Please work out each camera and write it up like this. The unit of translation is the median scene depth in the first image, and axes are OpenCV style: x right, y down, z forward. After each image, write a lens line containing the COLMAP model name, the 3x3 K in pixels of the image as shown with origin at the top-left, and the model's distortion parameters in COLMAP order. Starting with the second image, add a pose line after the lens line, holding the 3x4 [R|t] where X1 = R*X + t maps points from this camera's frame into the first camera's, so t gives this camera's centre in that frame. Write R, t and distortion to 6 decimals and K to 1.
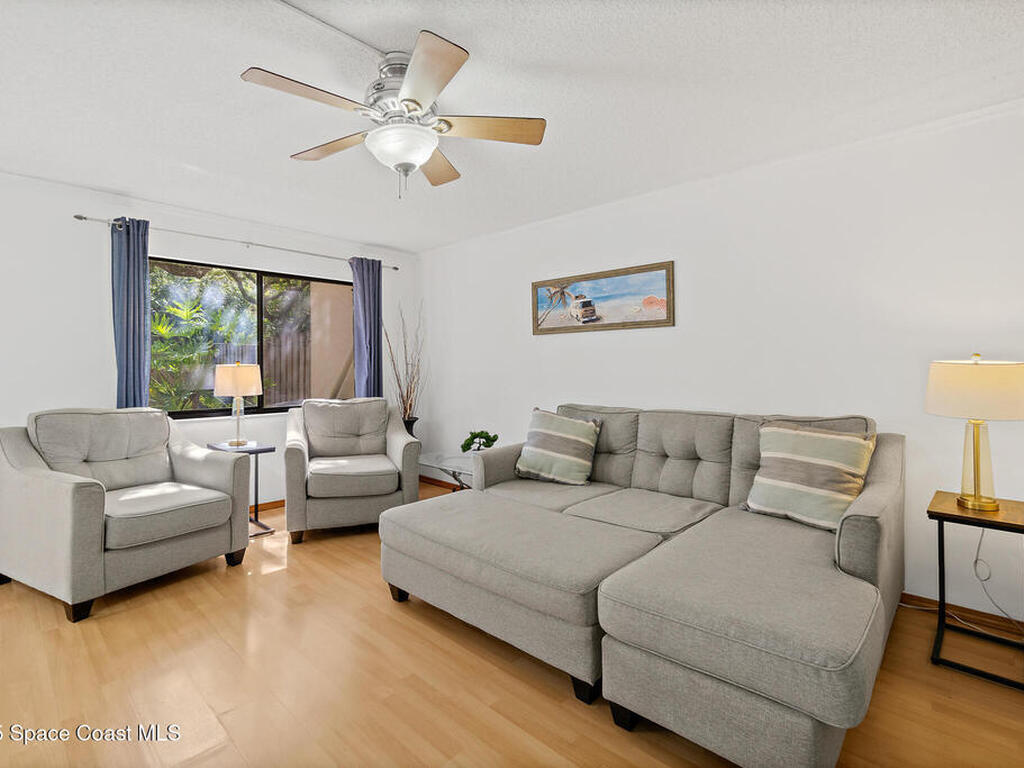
lens RADIAL K [[497.9, 0, 511.9], [0, 497.9, 369.2], [0, 0, 1]] dist [-0.007461, 0.003582]
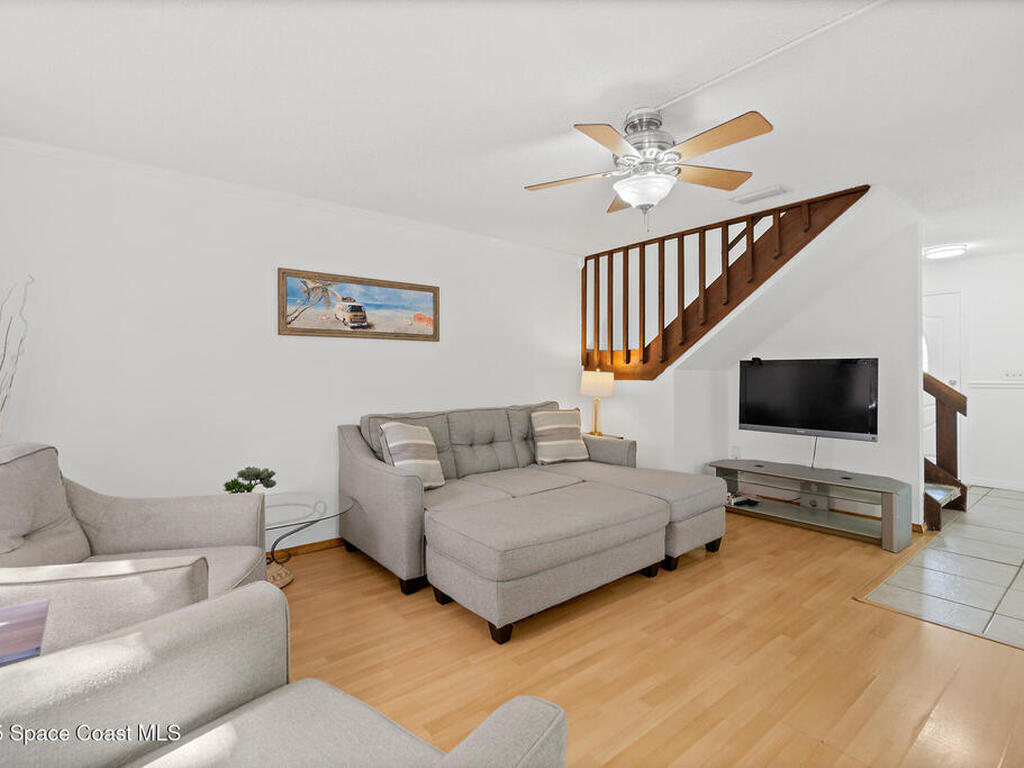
lens RADIAL K [[497.9, 0, 486.1], [0, 497.9, 380.1], [0, 0, 1]] dist [-0.007461, 0.003582]
pose [[0.161555, -0.007627, 0.986834, -0.846009], [0.008978, 0.999940, 0.006259, 0.001211], [-0.986823, 0.007848, 0.161614, 0.689038]]
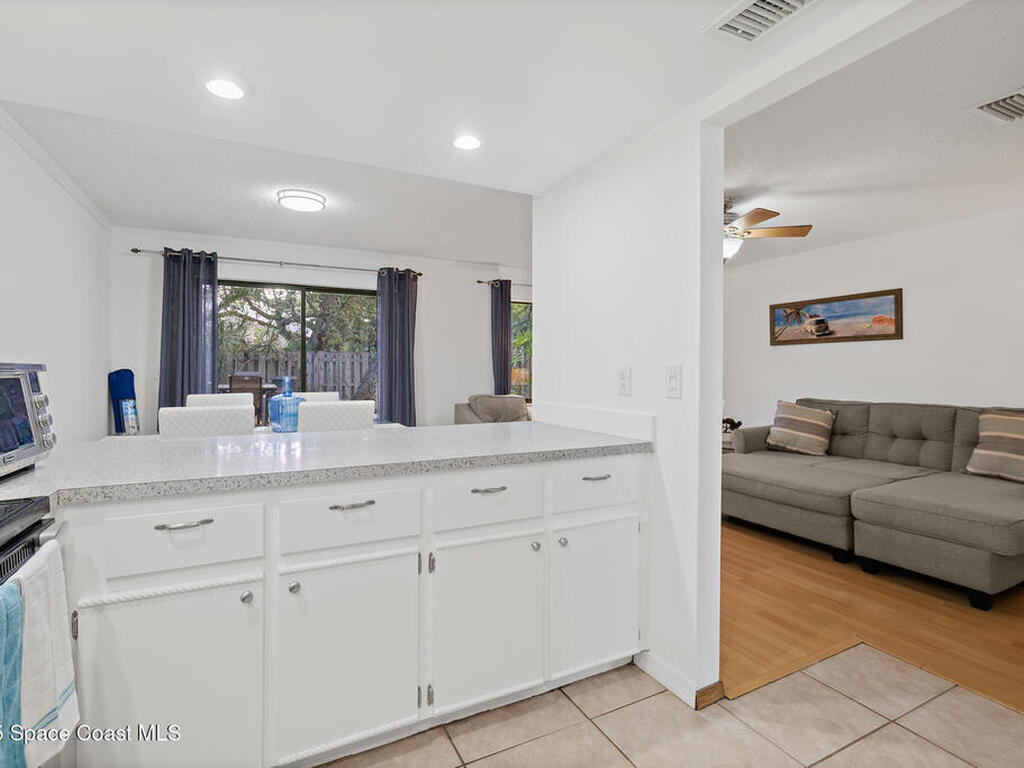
lens RADIAL K [[497.9, 0, 509.1], [0, 497.9, 369.6], [0, 0, 1]] dist [-0.007461, 0.003582]
pose [[0.938355, 0.001059, -0.345671, -0.185424], [-0.003141, 0.999980, -0.005462, 0.003734], [0.345659, 0.006211, 0.938340, -0.559406]]
